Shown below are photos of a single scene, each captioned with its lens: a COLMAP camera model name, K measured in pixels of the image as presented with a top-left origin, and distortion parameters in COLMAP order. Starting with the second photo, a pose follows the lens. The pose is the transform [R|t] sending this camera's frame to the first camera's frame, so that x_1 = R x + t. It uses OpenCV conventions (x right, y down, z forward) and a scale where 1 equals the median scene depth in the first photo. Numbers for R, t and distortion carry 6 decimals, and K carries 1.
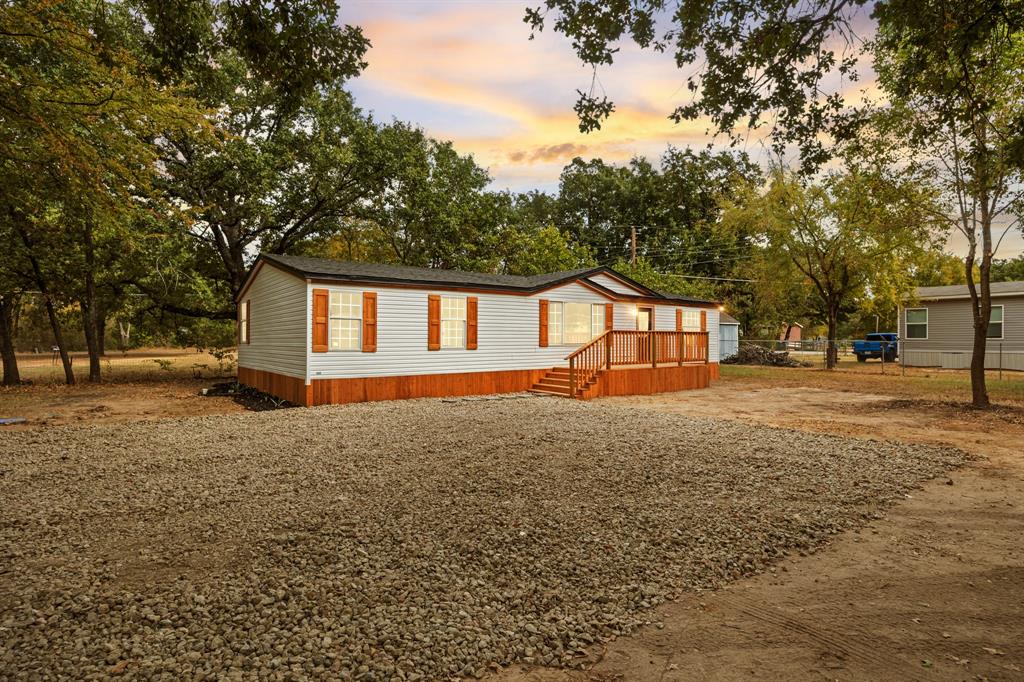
lens RADIAL K [[548.8, 0, 512.0], [0, 548.8, 338.7], [0, 0, 1]] dist [0.000396, 0.000015]
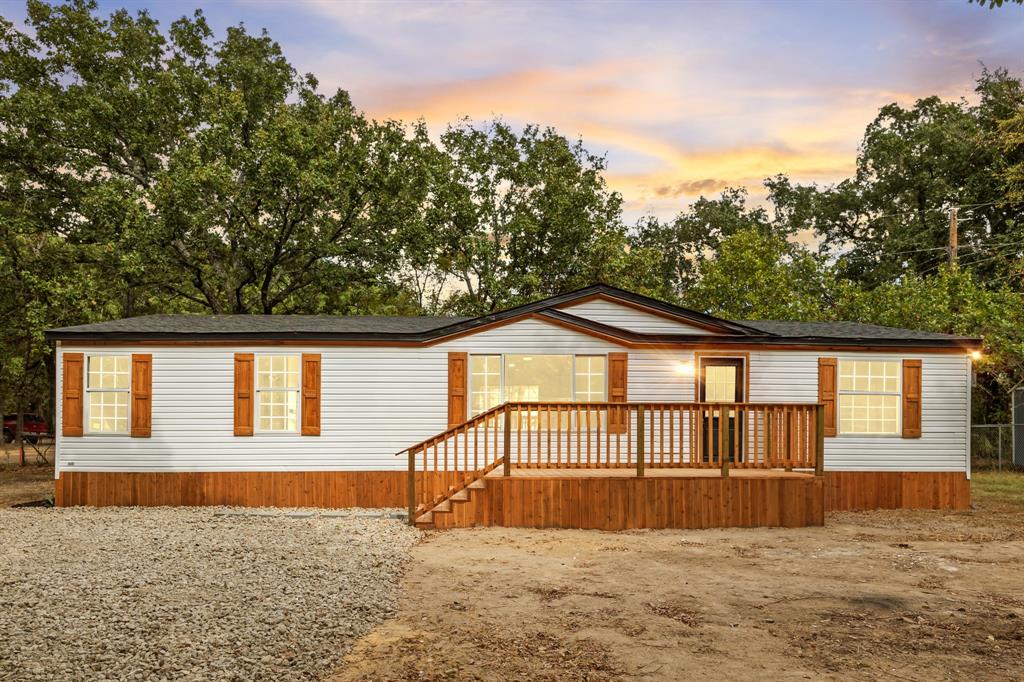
lens RADIAL K [[715.7, 0, 512.1], [0, 715.7, 420.6], [0, 0, 1]] dist [-0.005567, -0.000487]
pose [[0.824098, 0.000510, -0.566447, 0.605649], [-0.000900, 1.000000, -0.000408, 0.002361], [0.566446, 0.000846, 0.824098, 0.455369]]
